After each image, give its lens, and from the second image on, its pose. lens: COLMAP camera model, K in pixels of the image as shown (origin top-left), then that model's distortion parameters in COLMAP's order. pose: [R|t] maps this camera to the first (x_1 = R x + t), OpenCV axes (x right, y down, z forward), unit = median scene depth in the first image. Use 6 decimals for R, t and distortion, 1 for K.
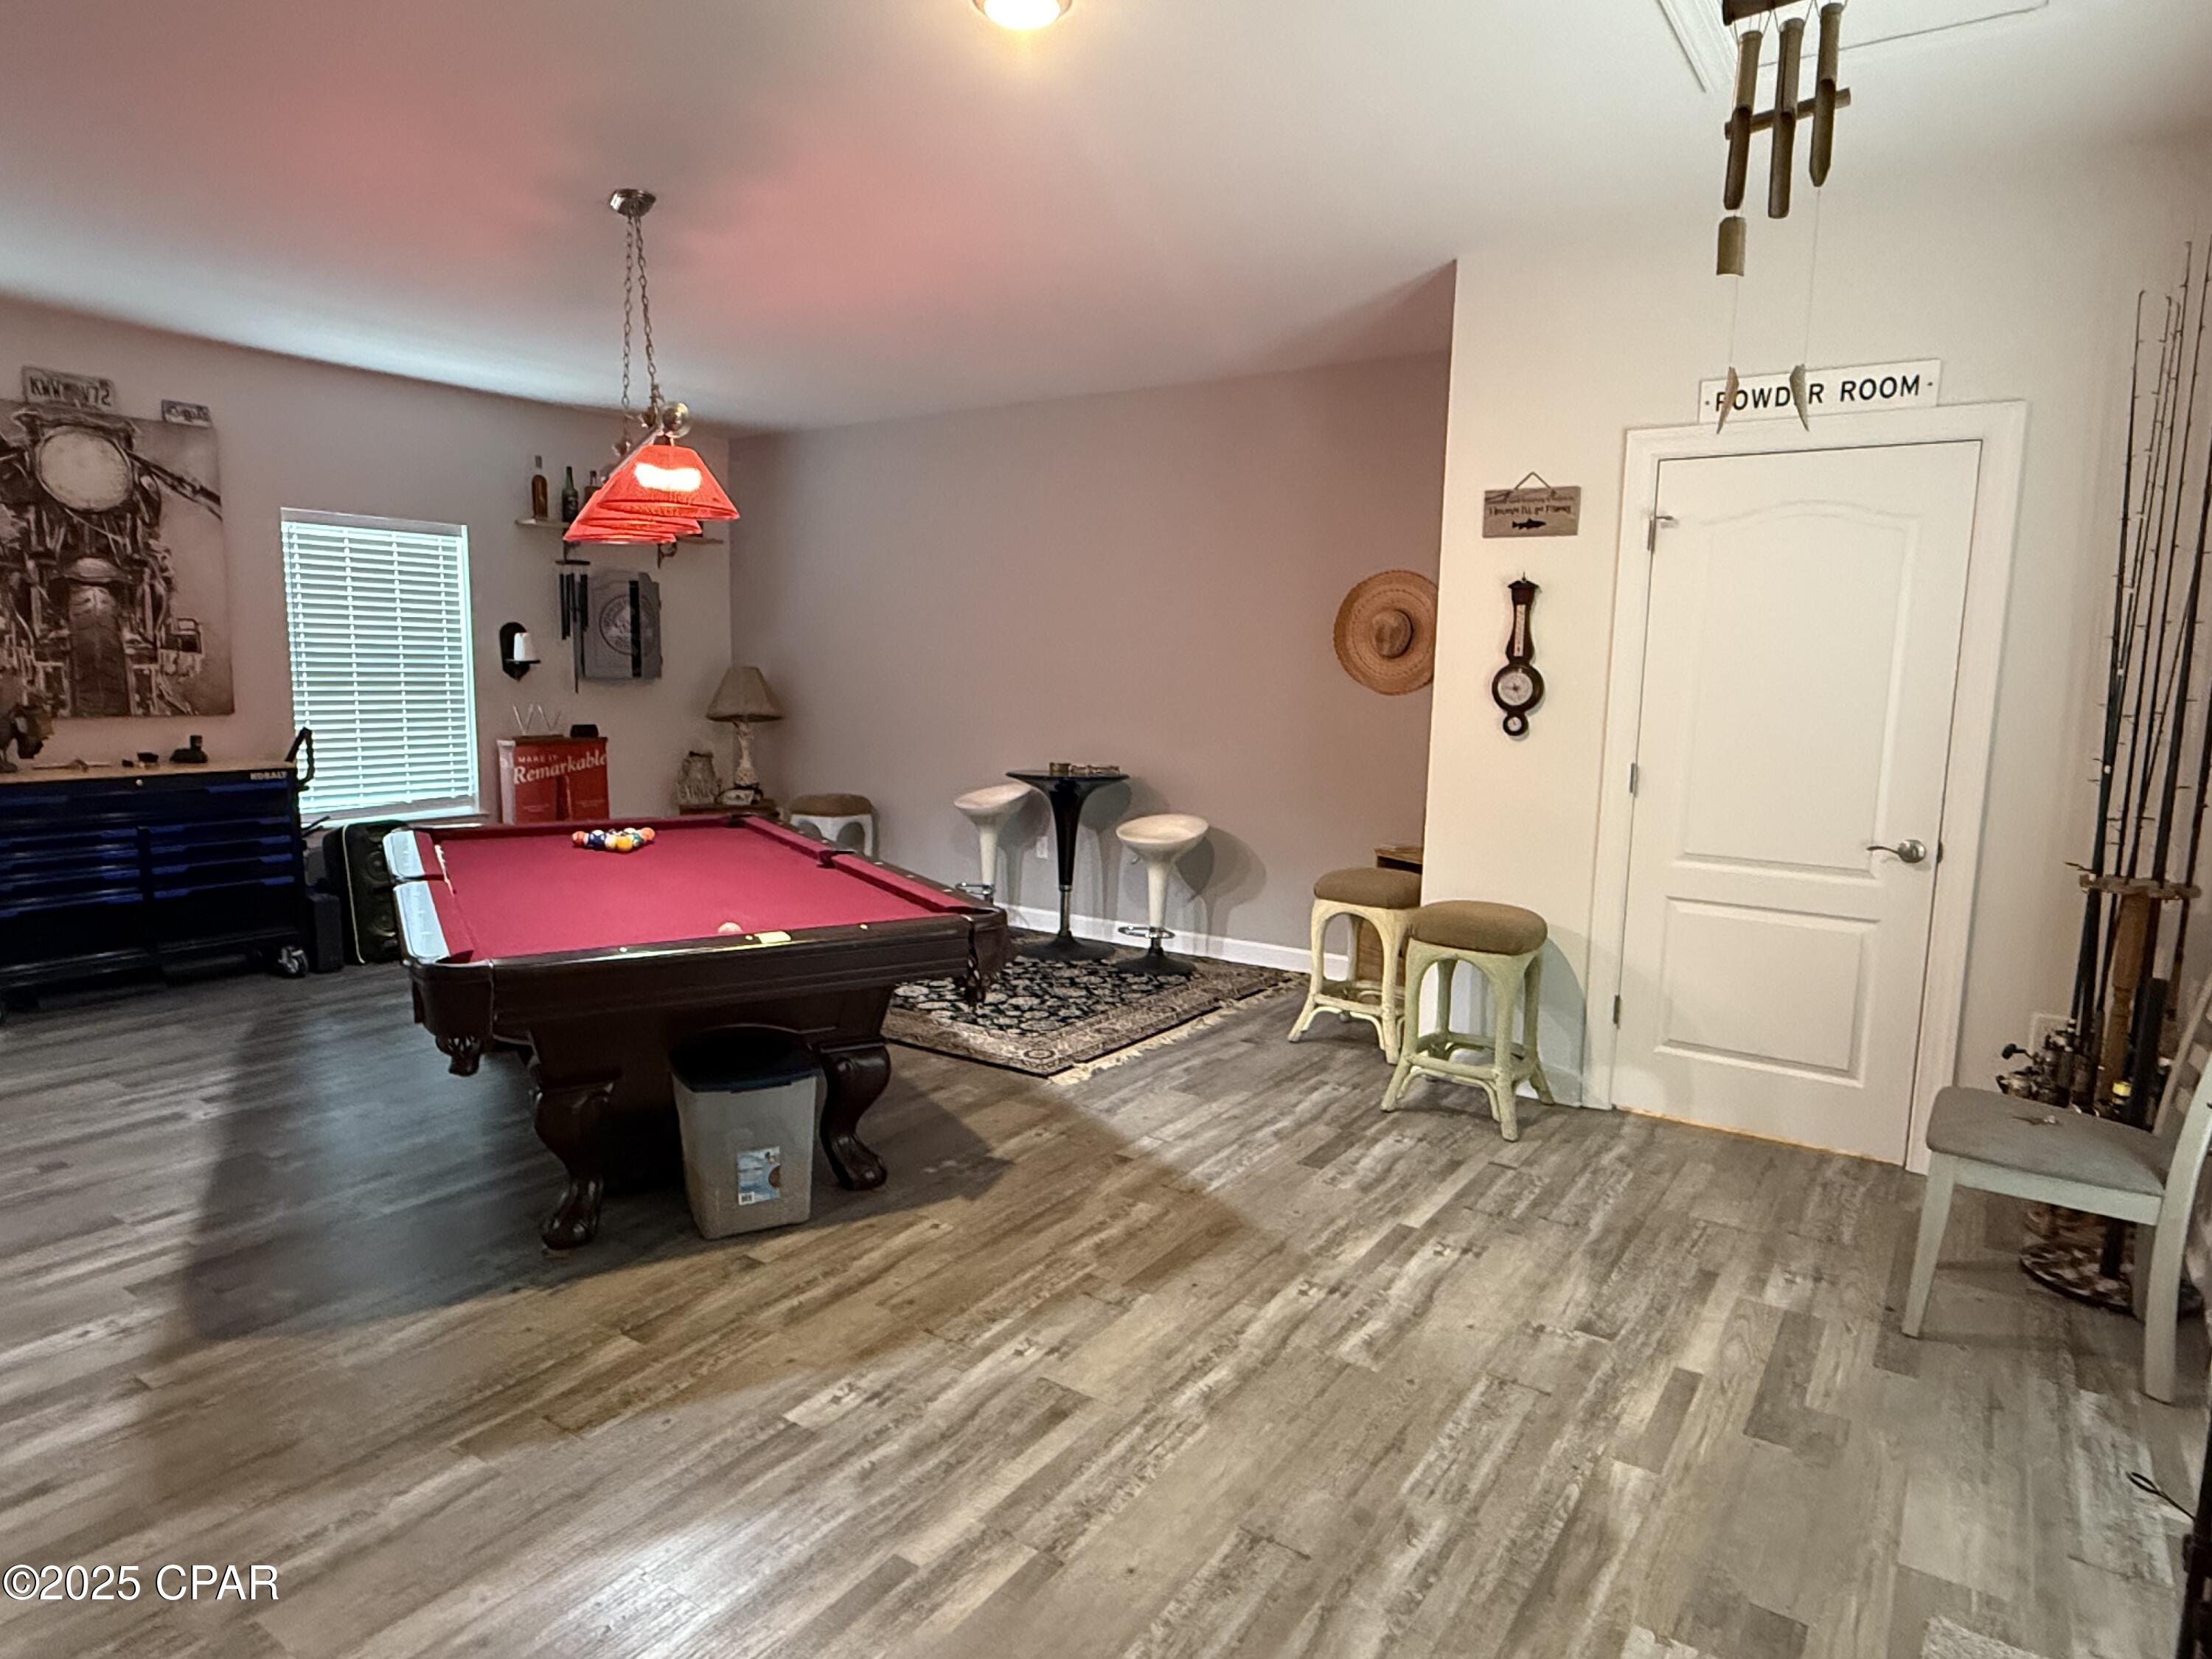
lens RADIAL K [[1302.0, 0, 1106.0], [0, 1302.0, 829.5], [0, 0, 1]] dist [0.002017, -0.000891]
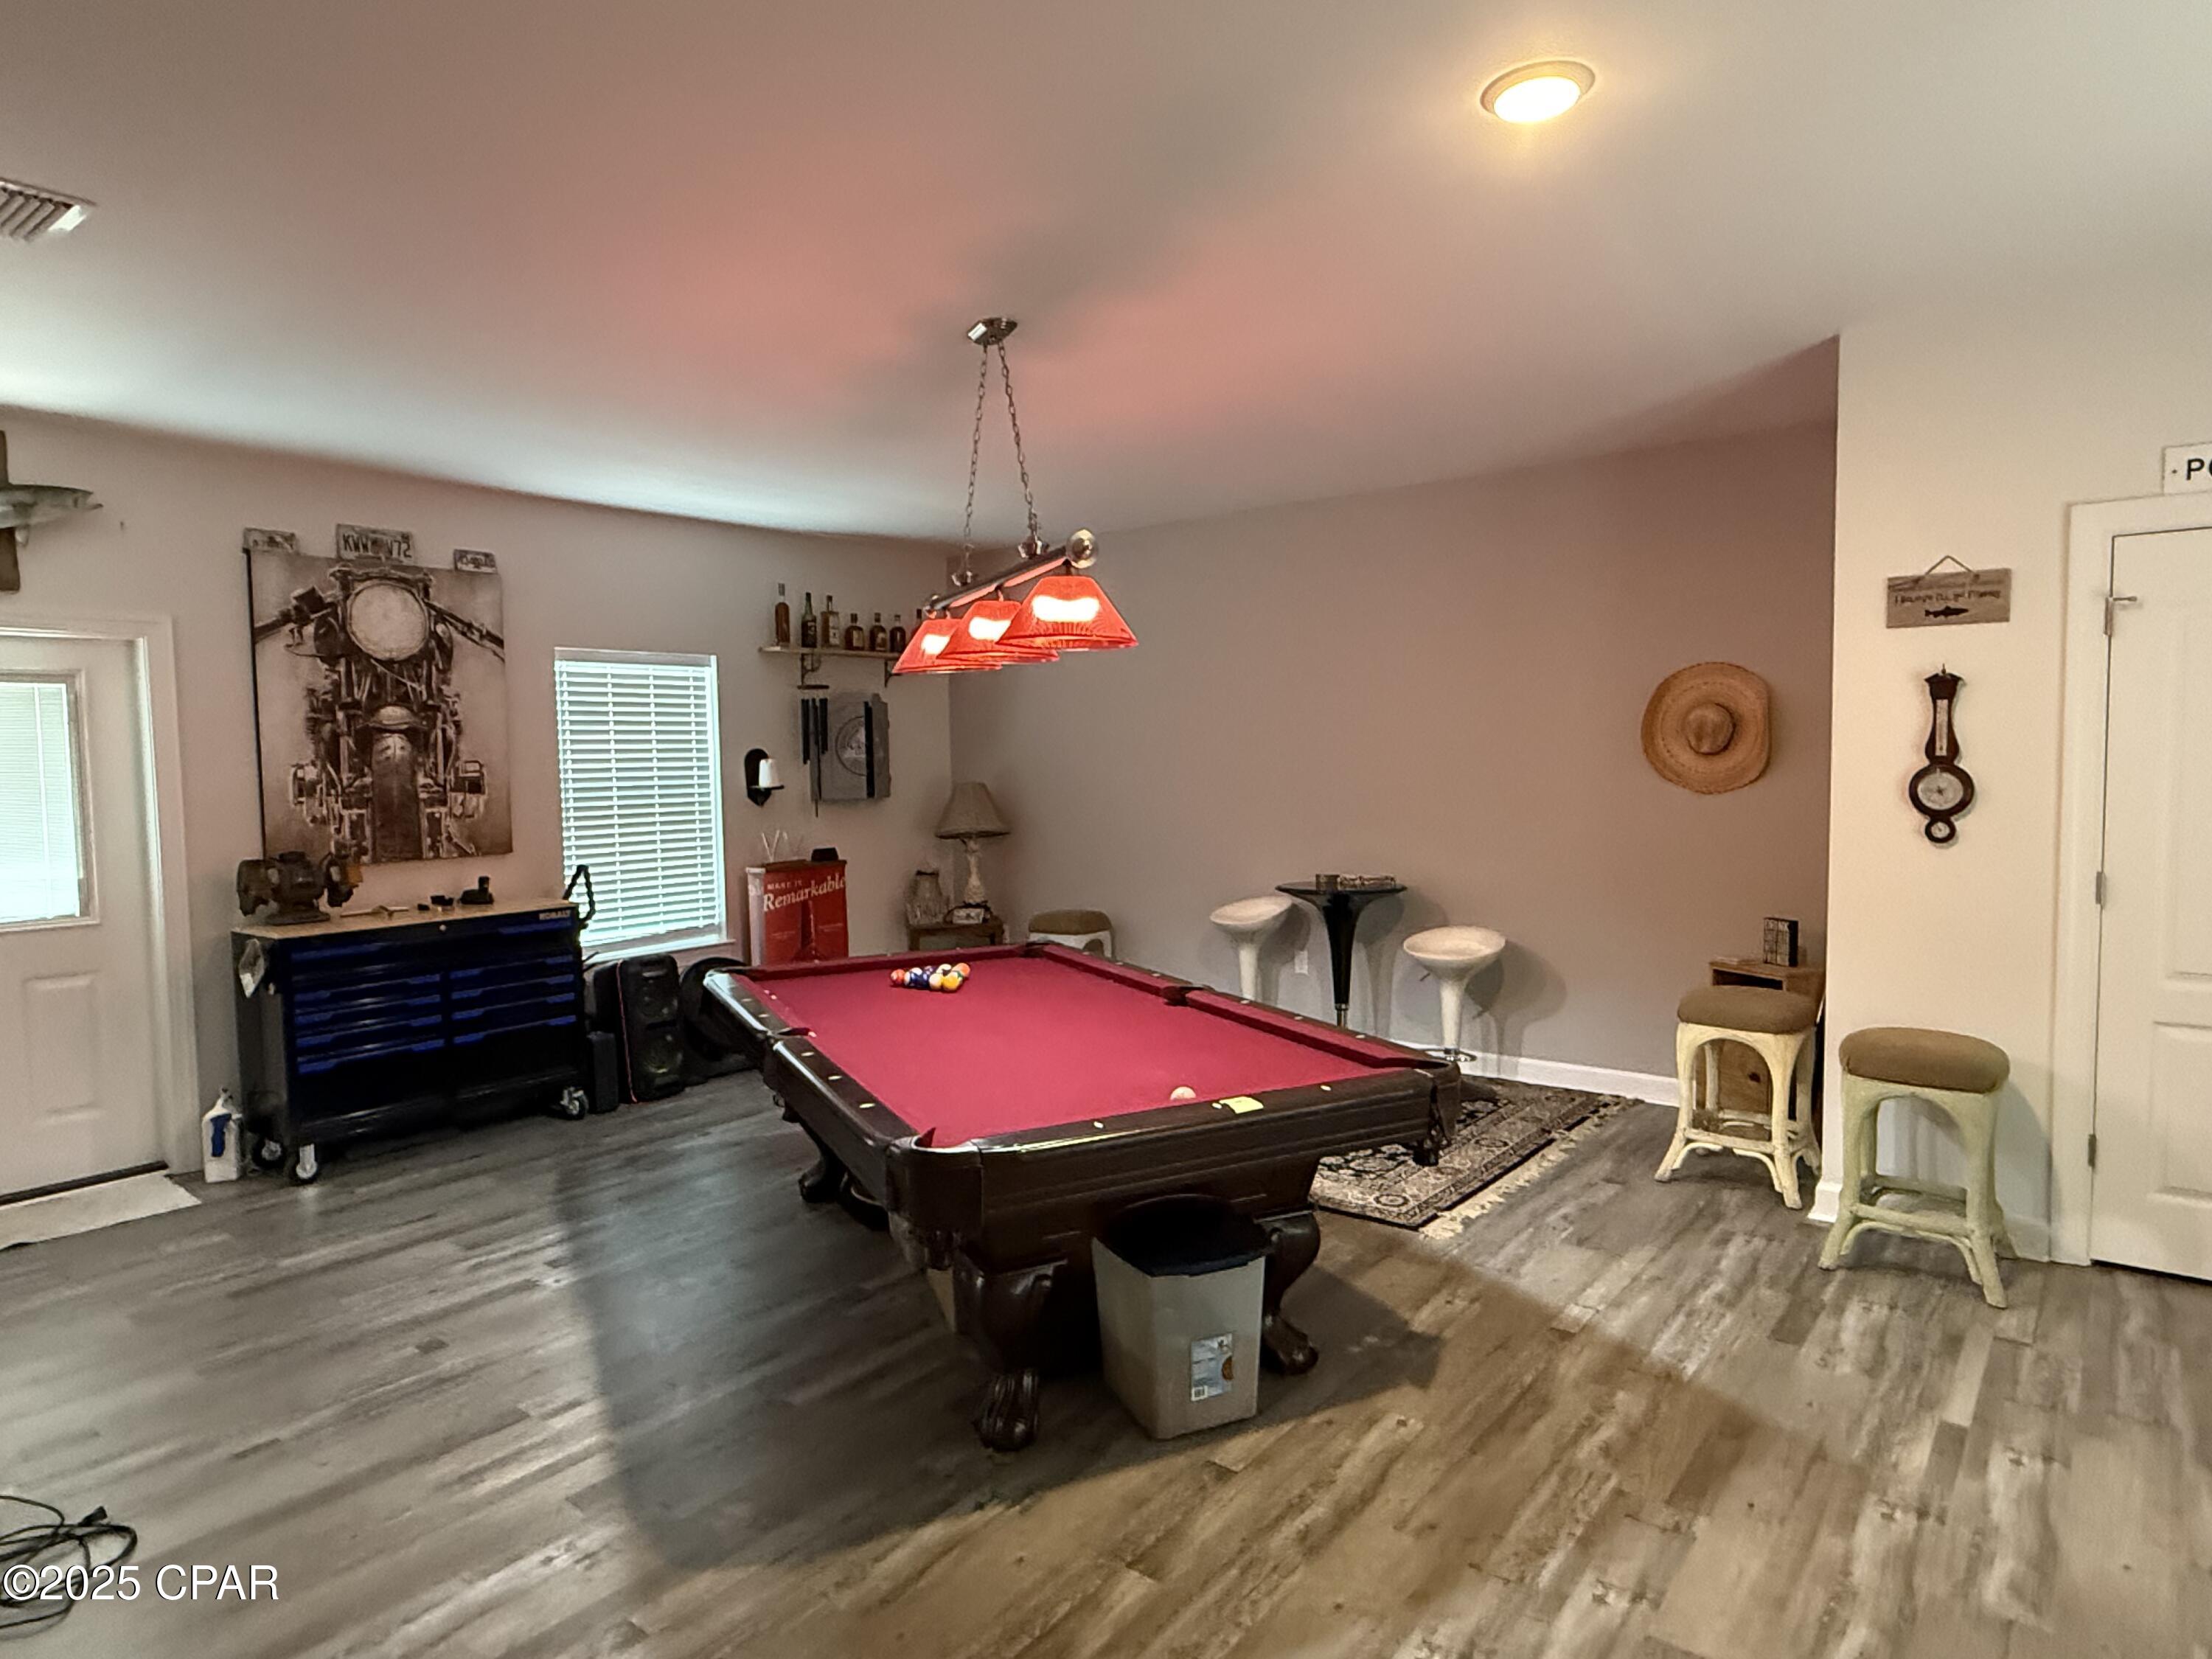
lens RADIAL K [[1303.6, 0, 1097.7], [0, 1303.6, 831.3], [0, 0, 1]] dist [0.000396, -0.001419]
pose [[0.996276, -0.032411, -0.079894, -0.165458], [0.026905, 0.997249, -0.069062, -0.028254], [0.081912, 0.066655, 0.994408, 0.044362]]
